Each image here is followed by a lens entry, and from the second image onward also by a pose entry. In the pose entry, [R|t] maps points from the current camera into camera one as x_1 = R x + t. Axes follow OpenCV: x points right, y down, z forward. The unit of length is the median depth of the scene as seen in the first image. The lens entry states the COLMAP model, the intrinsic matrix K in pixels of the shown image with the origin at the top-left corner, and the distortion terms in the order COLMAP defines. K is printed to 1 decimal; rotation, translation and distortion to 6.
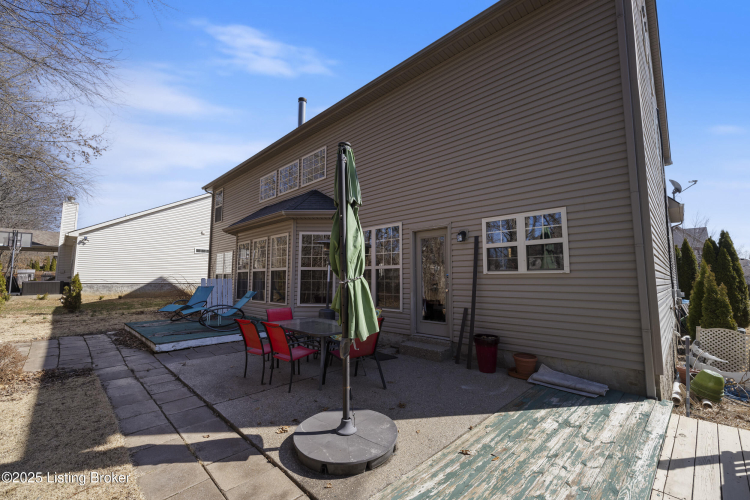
lens RADIAL K [[313.1, 0, 376.3], [0, 313.1, 248.7], [0, 0, 1]] dist [-0.001255, 0.000101]
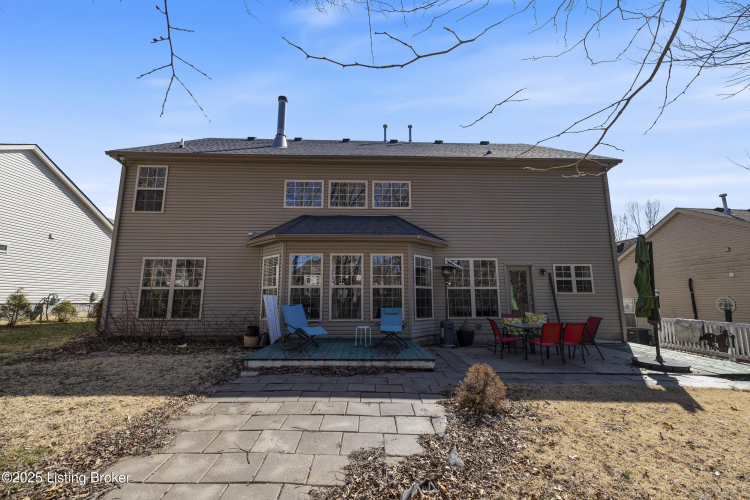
lens RADIAL K [[313.1, 0, 376.3], [0, 313.1, 248.7], [0, 0, 1]] dist [-0.001255, 0.000101]
pose [[0.685506, 0.118176, 0.718412, -1.783129], [-0.069646, 0.992858, -0.096865, 0.070152], [-0.724729, 0.016367, 0.688840, 0.496595]]
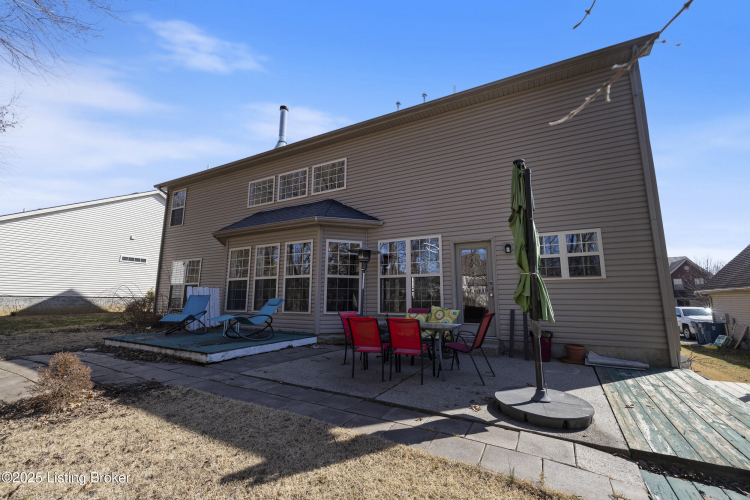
lens RADIAL K [[313.1, 0, 376.3], [0, 313.1, 248.7], [0, 0, 1]] dist [-0.001255, 0.000101]
pose [[0.961118, 0.048414, 0.271859, -0.559736], [-0.031014, 0.997207, -0.067945, 0.060889], [-0.274390, 0.056871, 0.959935, 0.005213]]
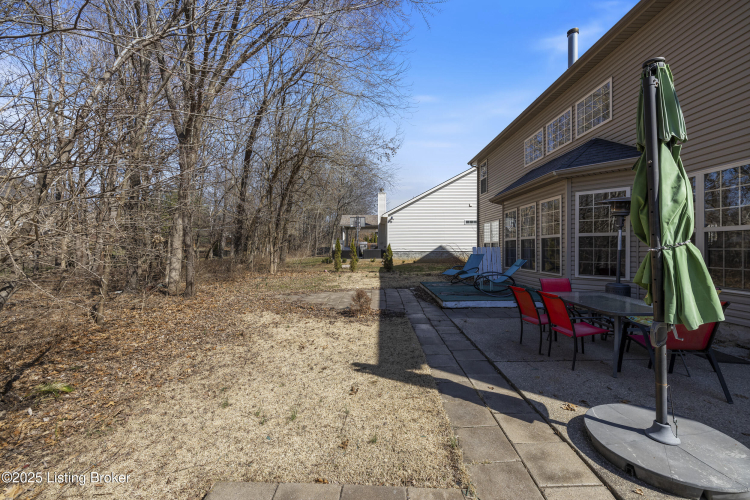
lens RADIAL K [[313.1, 0, 376.3], [0, 313.1, 248.7], [0, 0, 1]] dist [-0.001255, 0.000101]
pose [[0.698077, -0.000870, -0.716022, -0.018753], [0.072137, 0.994997, 0.069120, 0.001795], [0.712380, -0.099903, 0.694647, -0.006020]]
